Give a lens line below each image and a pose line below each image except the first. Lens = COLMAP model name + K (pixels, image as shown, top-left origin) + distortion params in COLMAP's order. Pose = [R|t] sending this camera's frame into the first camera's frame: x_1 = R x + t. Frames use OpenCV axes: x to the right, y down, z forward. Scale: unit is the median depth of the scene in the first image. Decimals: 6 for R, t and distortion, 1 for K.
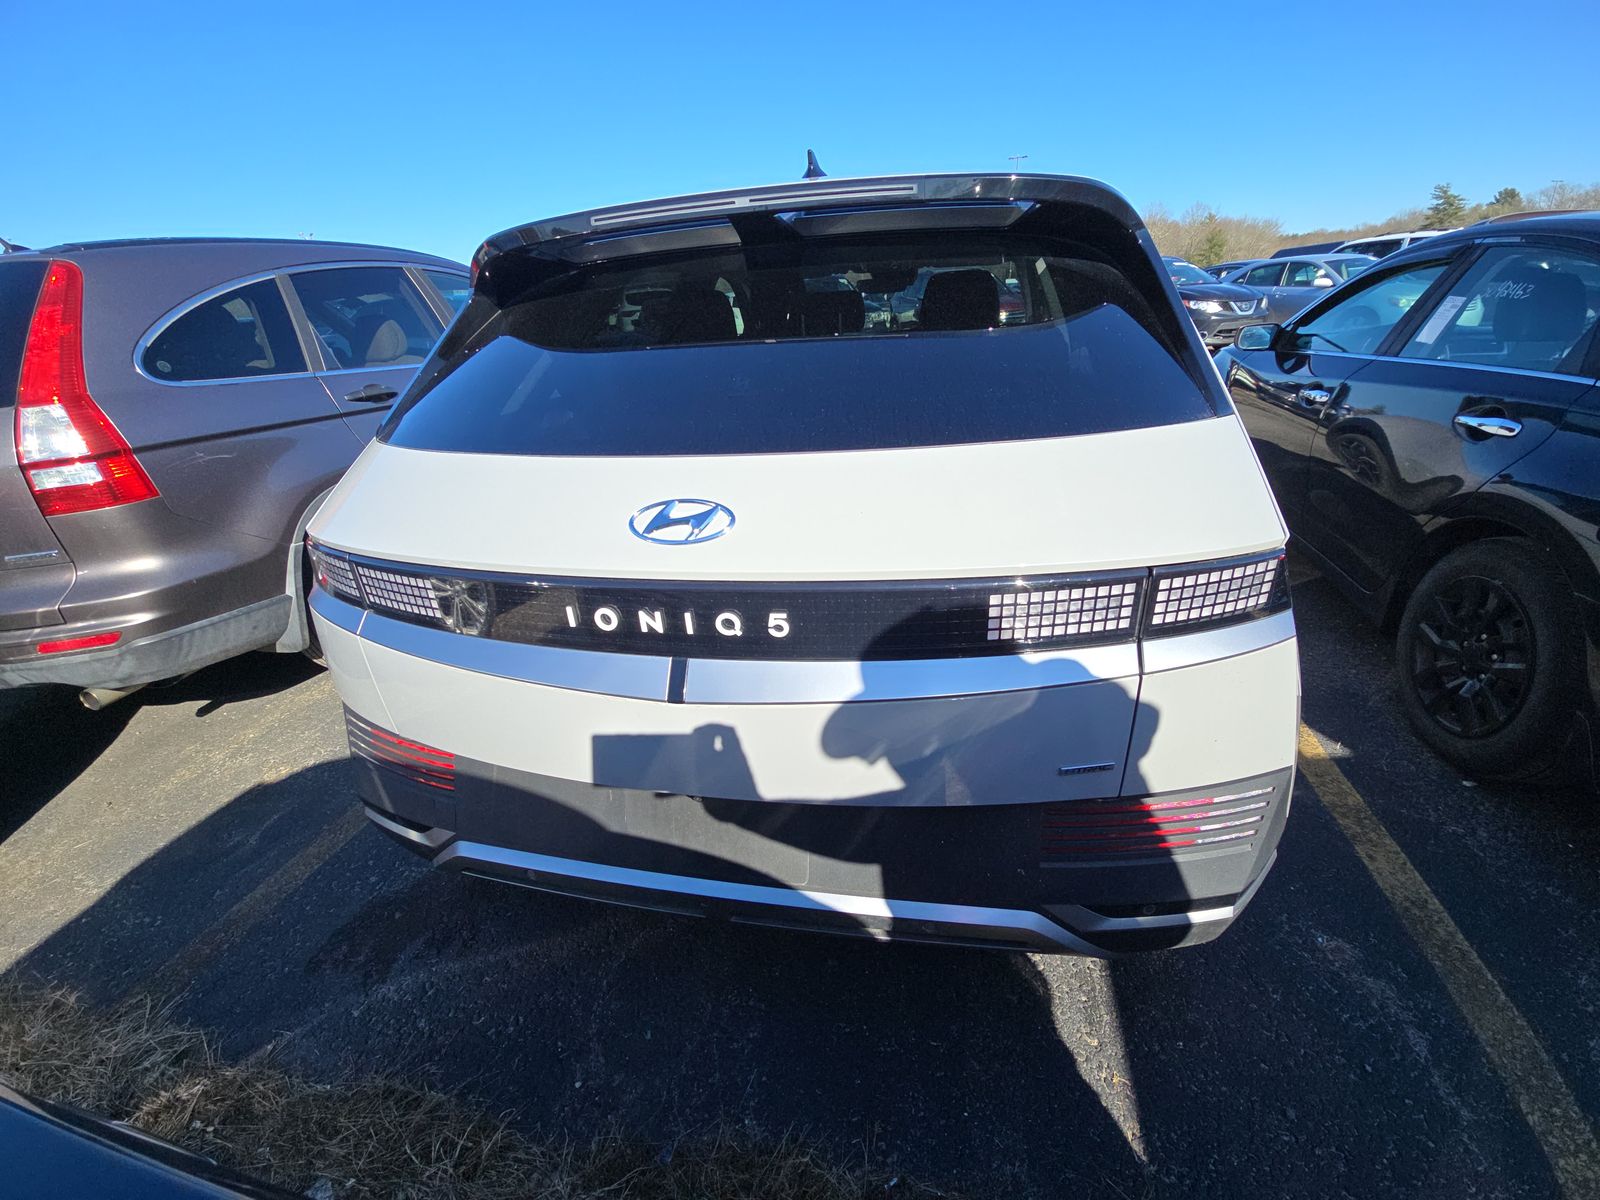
lens RADIAL K [[627.3, 0, 800.0], [0, 627.3, 600.0], [0, 0, 1]] dist [0.030536, -0.020794]
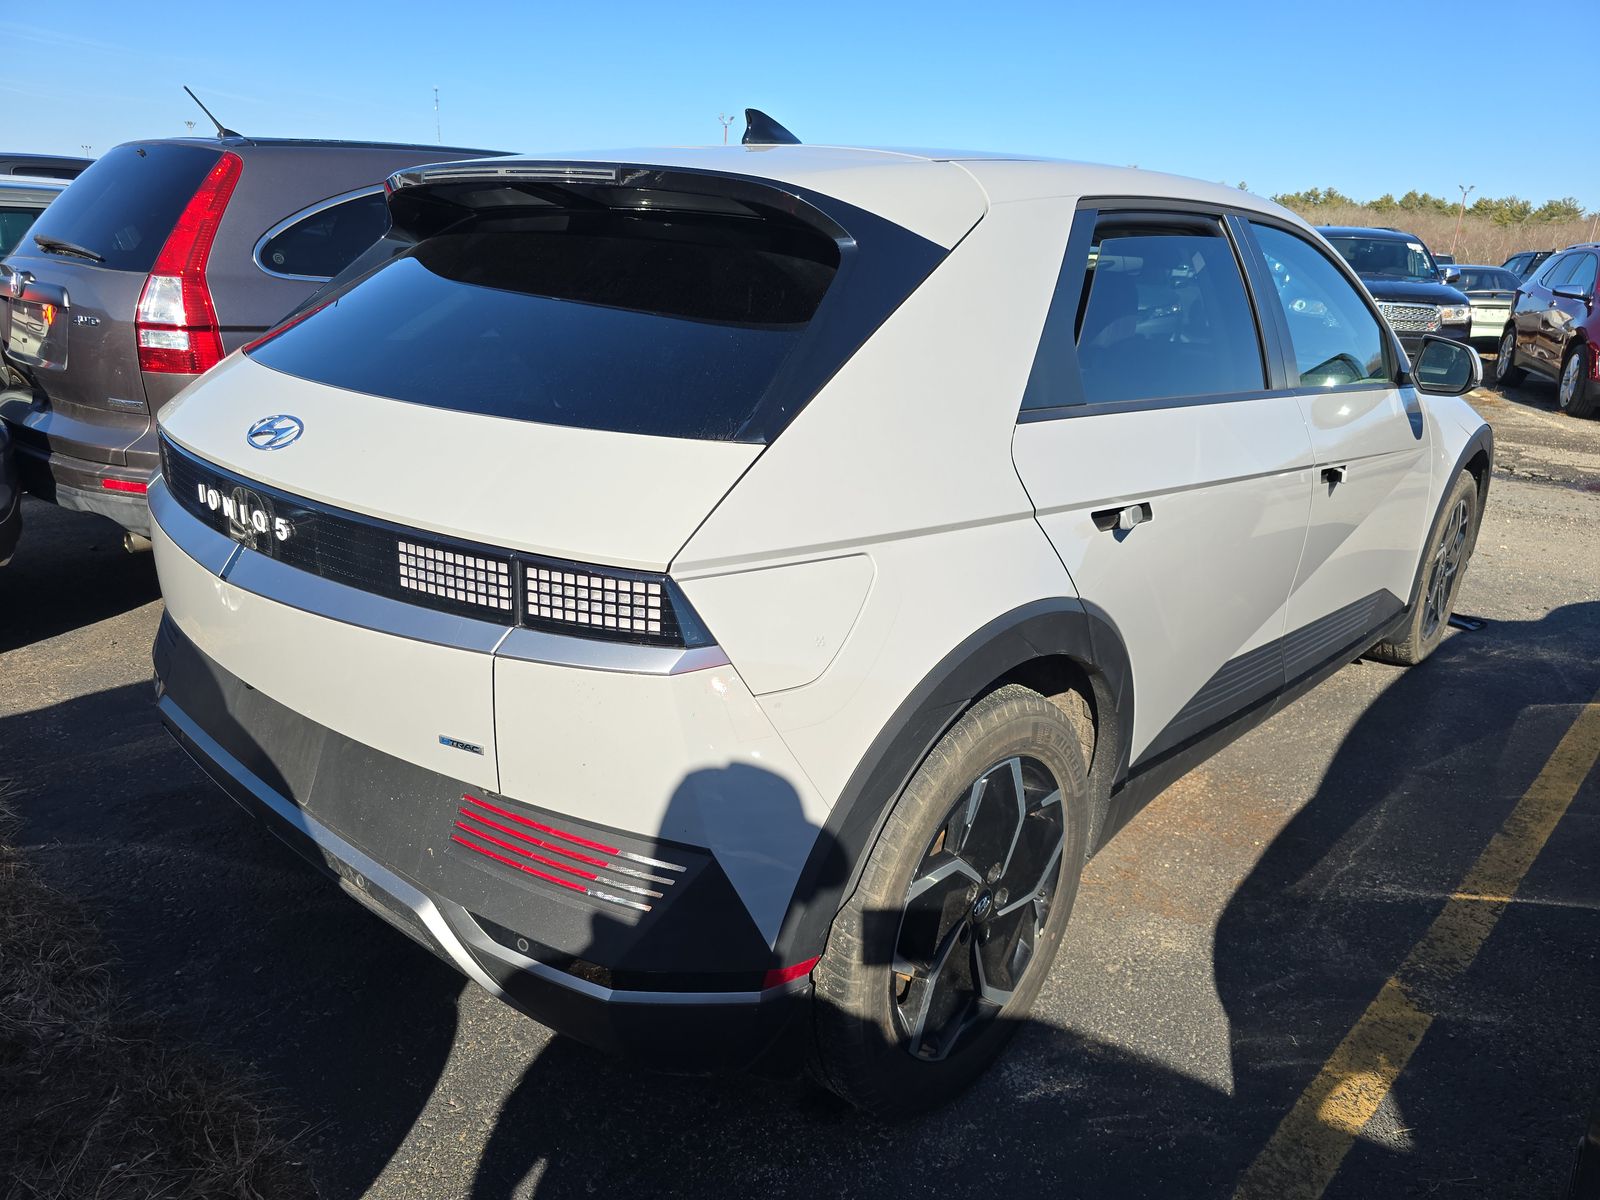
lens RADIAL K [[1075.9, 0, 800.0], [0, 1075.9, 600.0], [0, 0, 1]] dist [0.006717, -0.000418]
pose [[0.854993, 0.252967, -0.452763, 0.779711], [-0.304370, 0.951578, -0.043105, -0.017941], [0.419936, 0.174662, 0.890588, -0.150503]]
